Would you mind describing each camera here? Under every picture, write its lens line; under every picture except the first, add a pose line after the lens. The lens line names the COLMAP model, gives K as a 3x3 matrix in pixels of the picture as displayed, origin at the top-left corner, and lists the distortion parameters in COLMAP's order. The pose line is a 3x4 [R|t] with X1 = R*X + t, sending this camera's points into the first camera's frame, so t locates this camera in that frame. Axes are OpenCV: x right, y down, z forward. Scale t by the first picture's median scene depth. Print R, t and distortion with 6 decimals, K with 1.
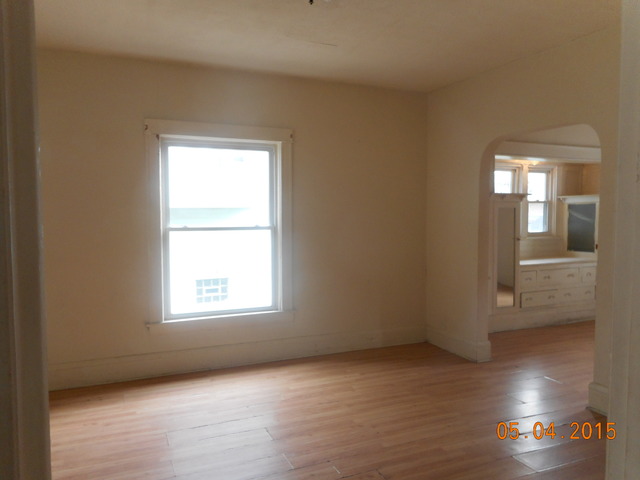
lens RADIAL K [[475.2, 0, 290.3], [0, 475.2, 240.5], [0, 0, 1]] dist [-0.000122, 0.003809]
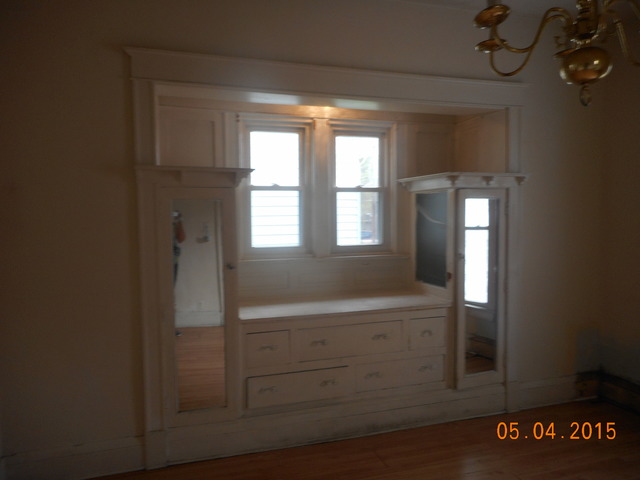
lens RADIAL K [[475.2, 0, 321.1], [0, 475.2, 235.8], [0, 0, 1]] dist [-0.000122, 0.003809]
pose [[0.996951, 0.000839, -0.078027, 0.551741], [-0.001247, 0.999986, -0.005171, -0.027586], [0.078021, 0.005252, 0.996938, 0.488862]]
